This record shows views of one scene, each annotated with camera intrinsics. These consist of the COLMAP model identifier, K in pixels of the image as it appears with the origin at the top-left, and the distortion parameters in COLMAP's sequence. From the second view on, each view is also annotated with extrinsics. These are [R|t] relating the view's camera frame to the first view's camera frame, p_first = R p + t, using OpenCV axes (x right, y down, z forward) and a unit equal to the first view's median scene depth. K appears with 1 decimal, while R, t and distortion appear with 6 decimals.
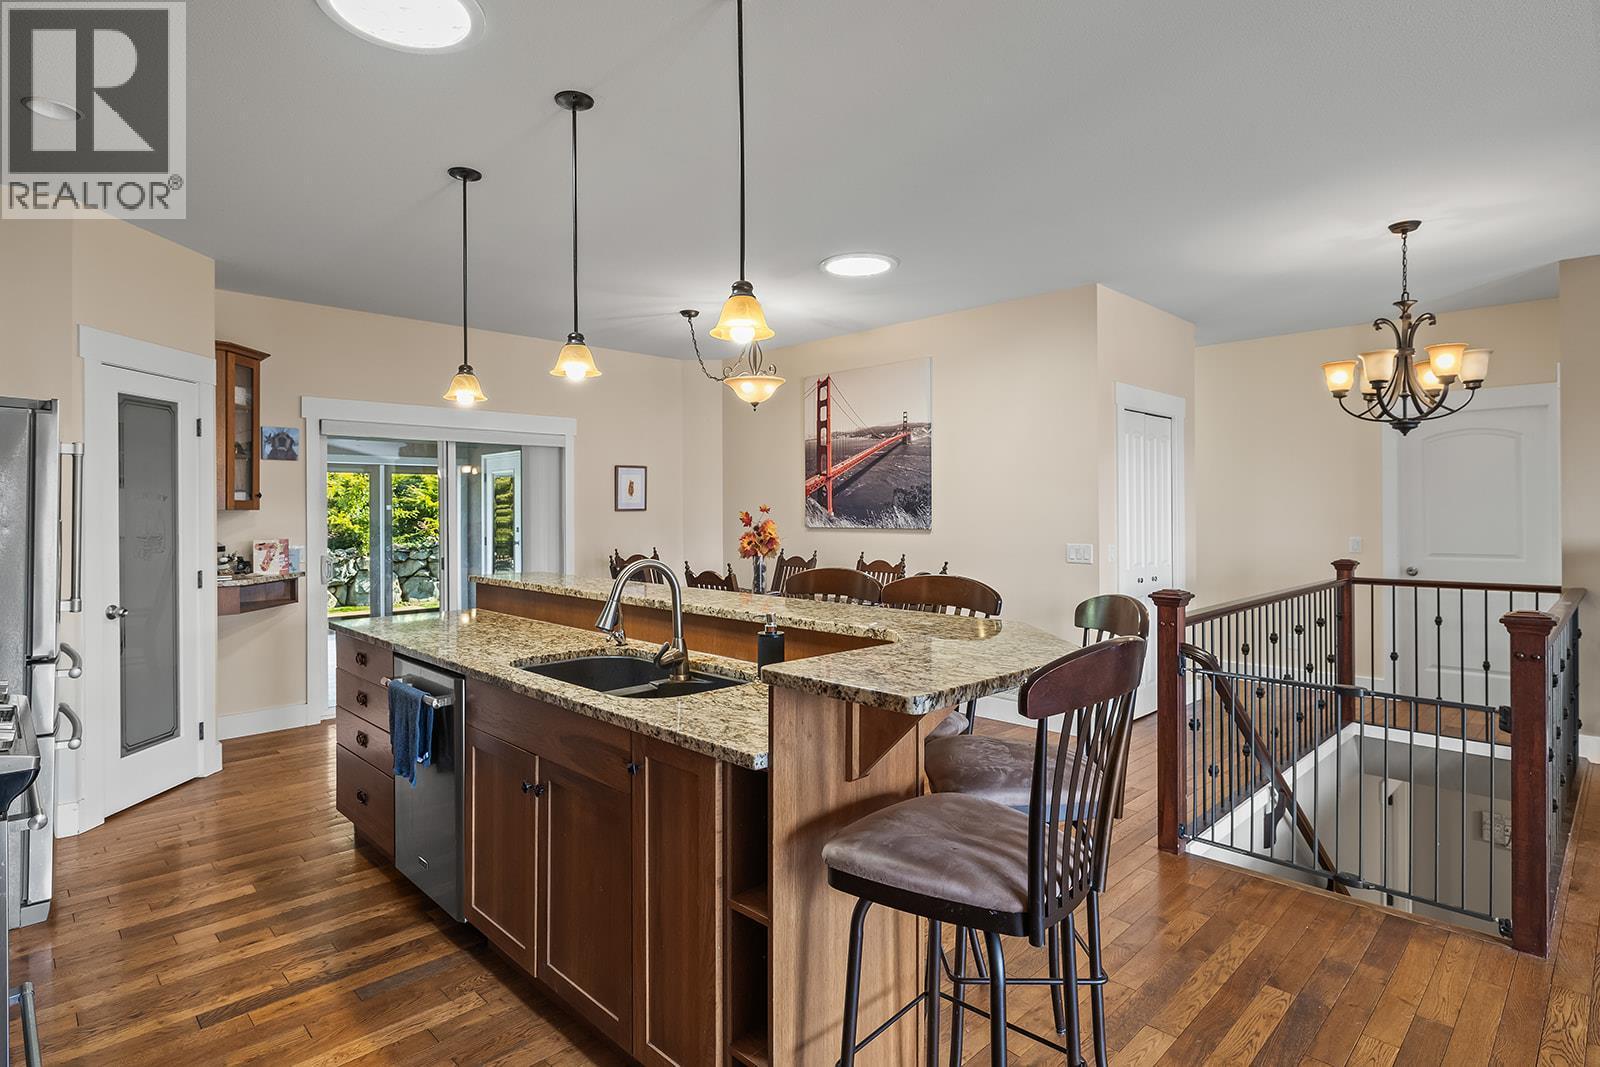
lens RADIAL K [[829.8, 0, 778.6], [0, 829.8, 509.9], [0, 0, 1]] dist [-0.003402, 0.000407]
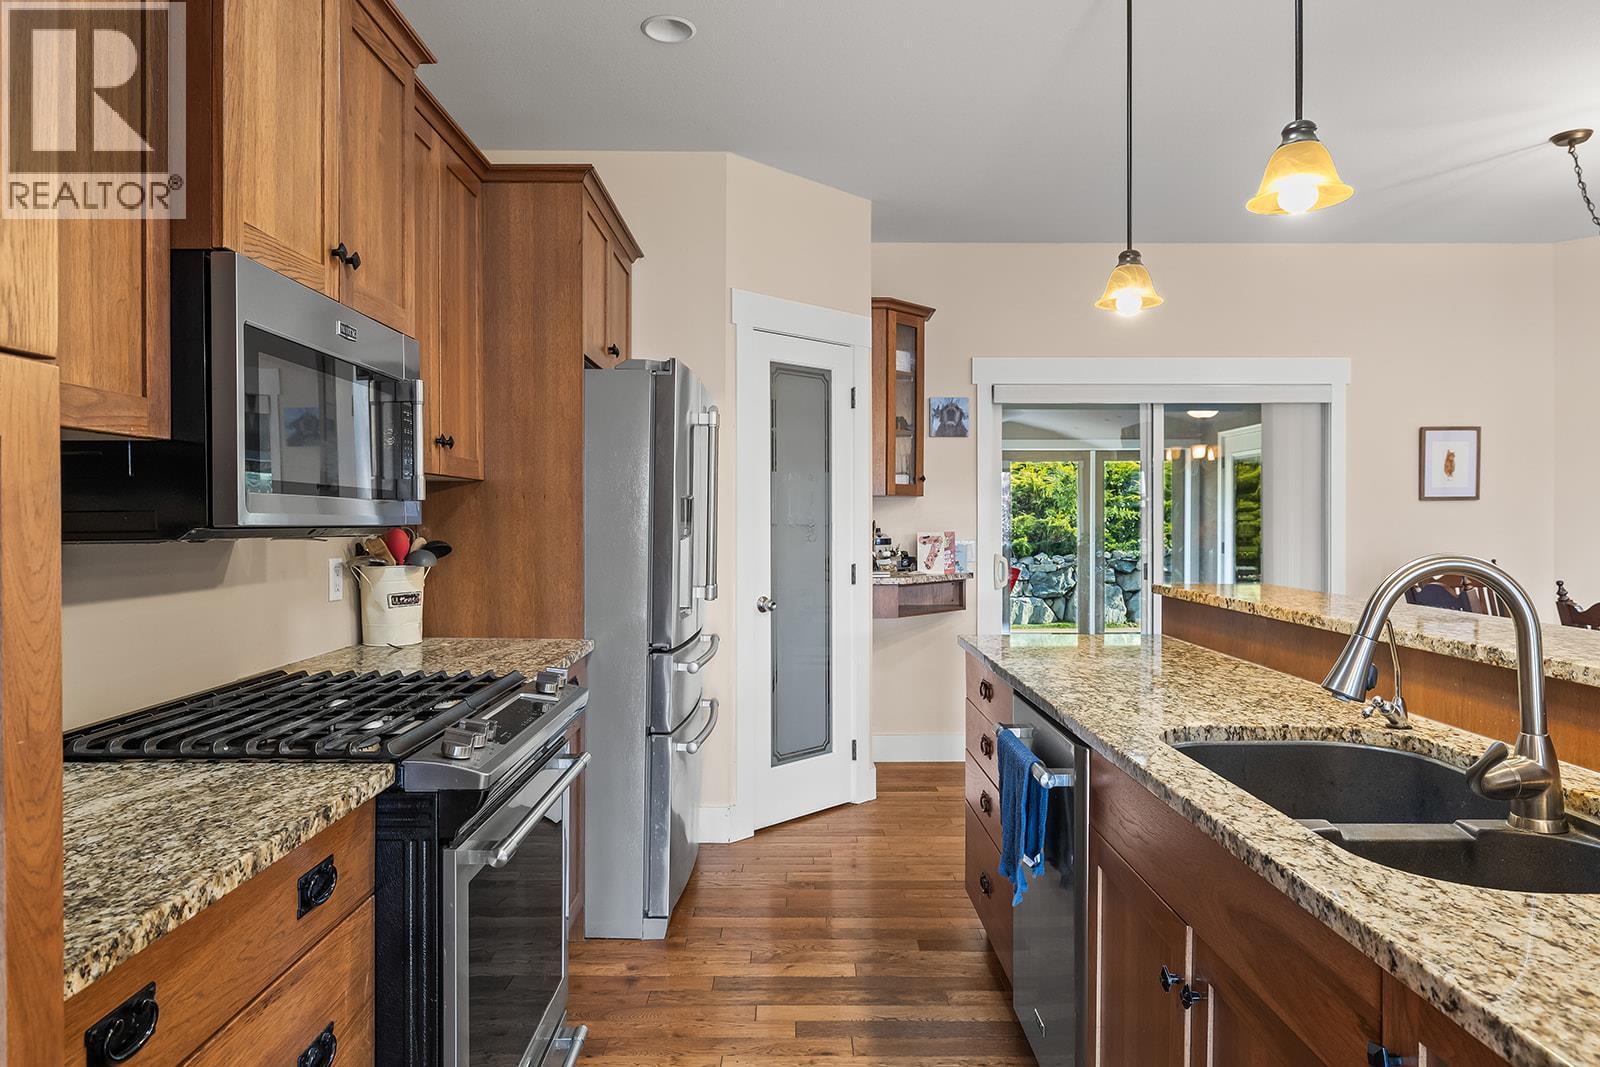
lens RADIAL K [[1003.1, 0, 791.3], [0, 1003.1, 525.2], [0, 0, 1]] dist [-0.001154, -0.001449]
pose [[0.720426, 0.008394, -0.693481, -0.019857], [-0.002307, 0.999950, 0.009708, 0.021037], [0.693528, -0.005394, 0.720410, 0.186367]]
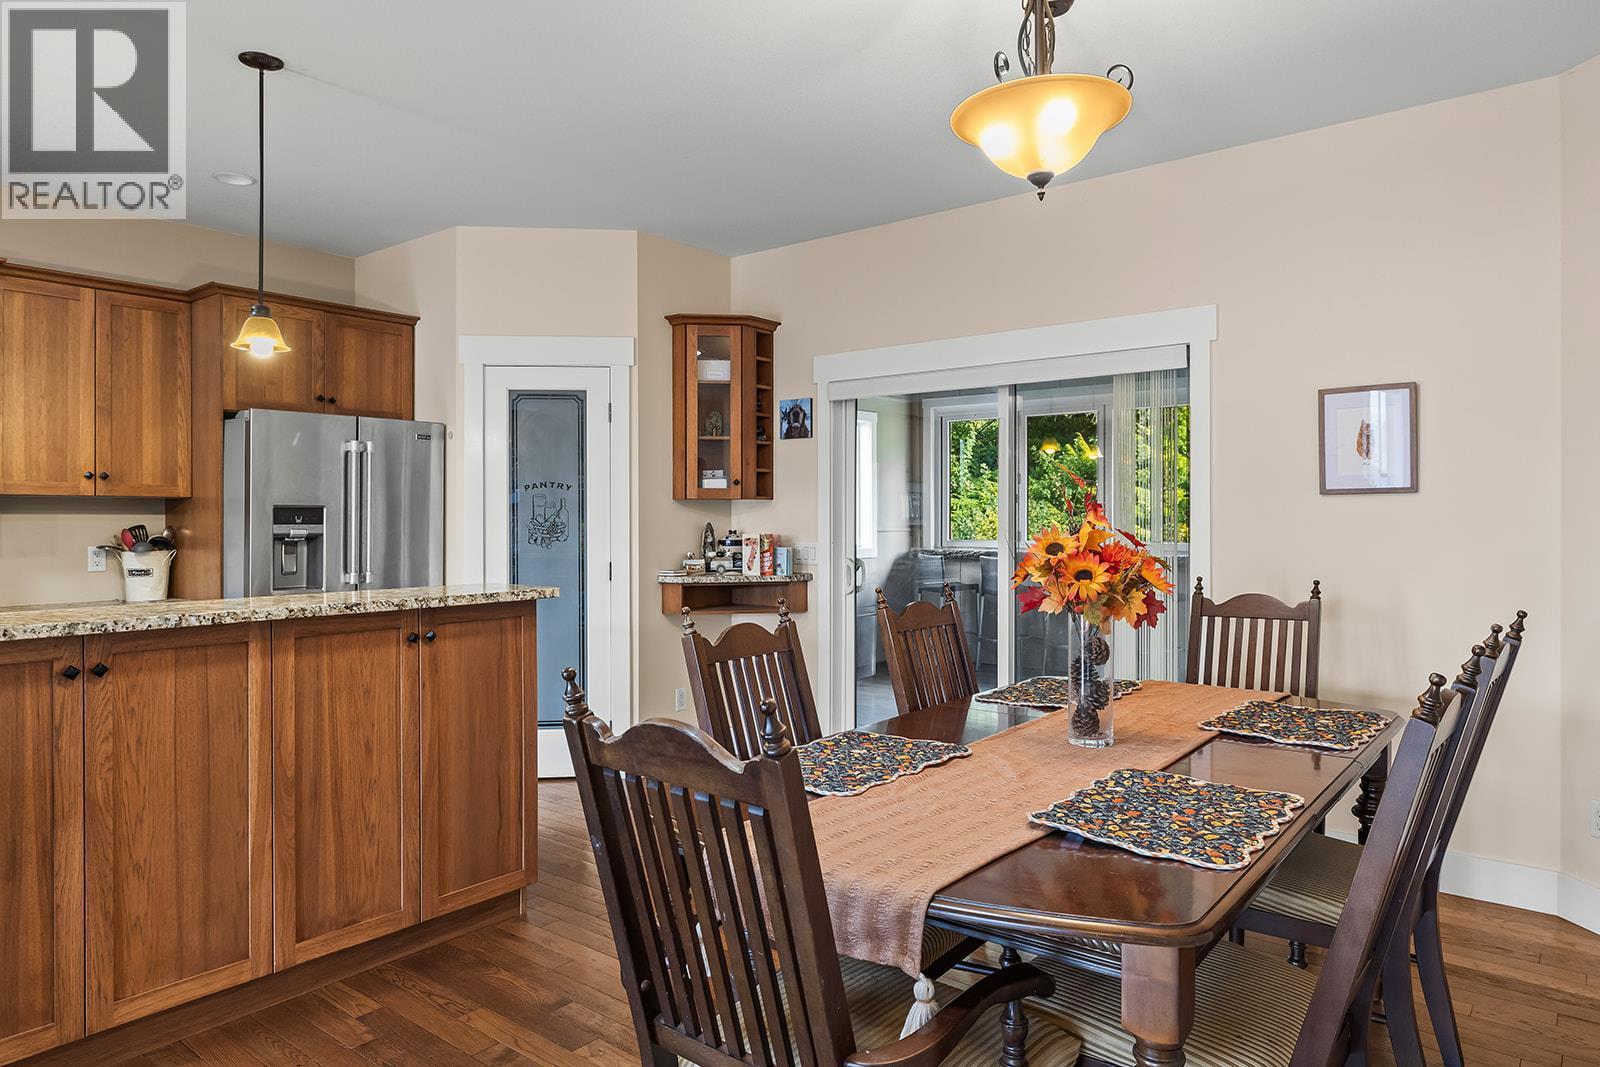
lens RADIAL K [[1003.1, 0, 791.3], [0, 1003.1, 525.2], [0, 0, 1]] dist [-0.001154, -0.001449]
pose [[0.120814, 0.011014, -0.992614, 0.440656], [0.002625, 0.999931, 0.011415, 0.016588], [0.992672, -0.003984, 0.120777, 0.975989]]
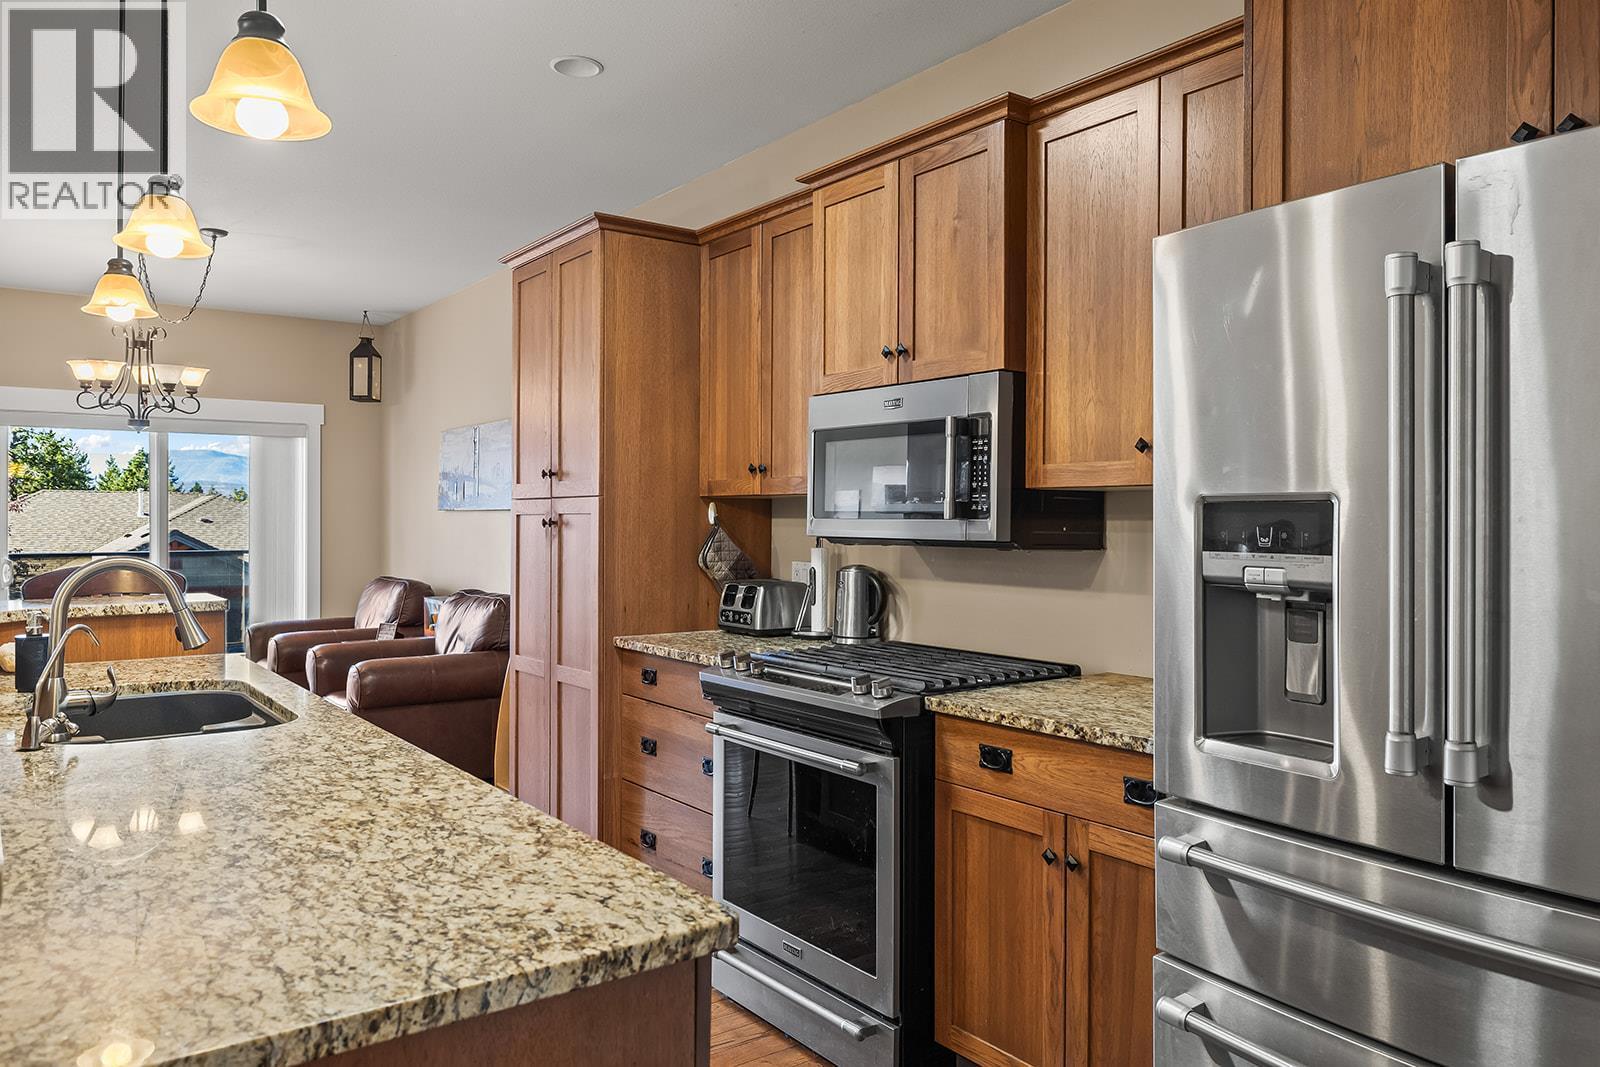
lens RADIAL K [[1109.4, 0, 800.7], [0, 1109.4, 527.1], [0, 0, 1]] dist [-0.015224, -0.000986]
pose [[-0.992016, -0.000756, 0.126113, -0.454863], [-0.000280, 0.999993, 0.003791, 0.016405], [-0.126115, 0.003725, -0.992009, 0.987848]]
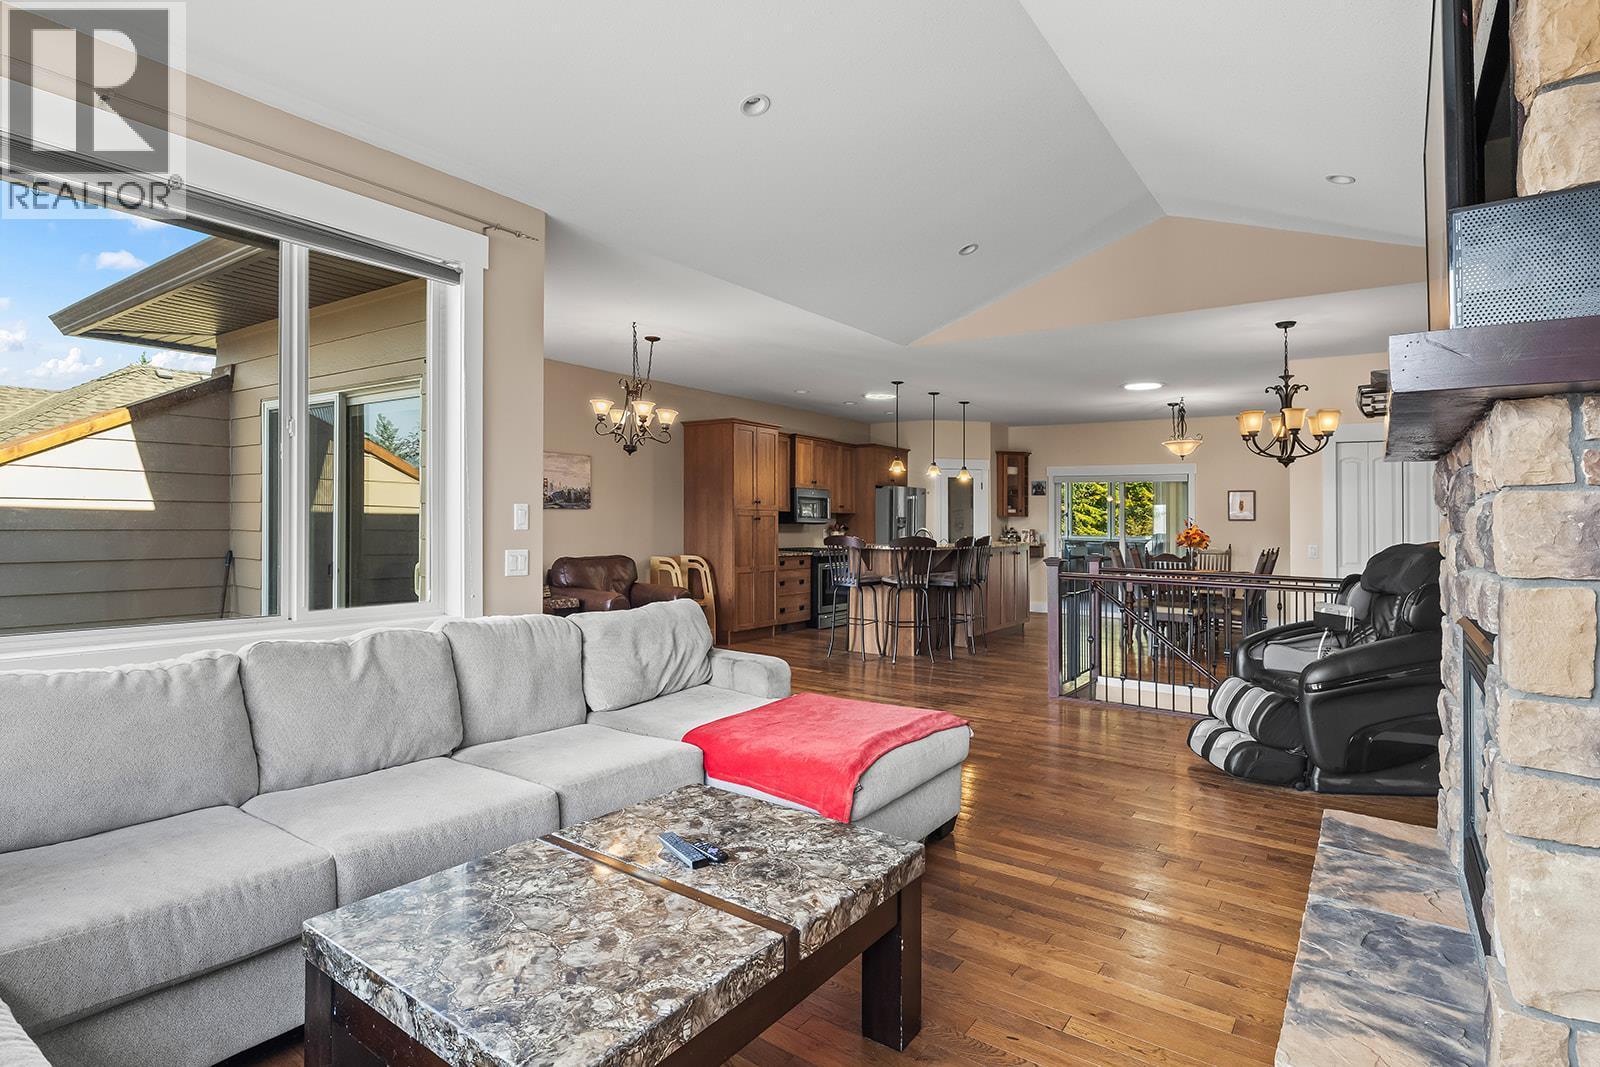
lens RADIAL K [[829.8, 0, 778.6], [0, 829.8, 509.9], [0, 0, 1]] dist [-0.003402, 0.000407]
pose [[0.168301, -0.003420, -0.985730, 1.736336], [-0.016725, 0.999840, -0.006325, 0.007945], [0.985594, 0.017551, 0.168217, -0.111187]]
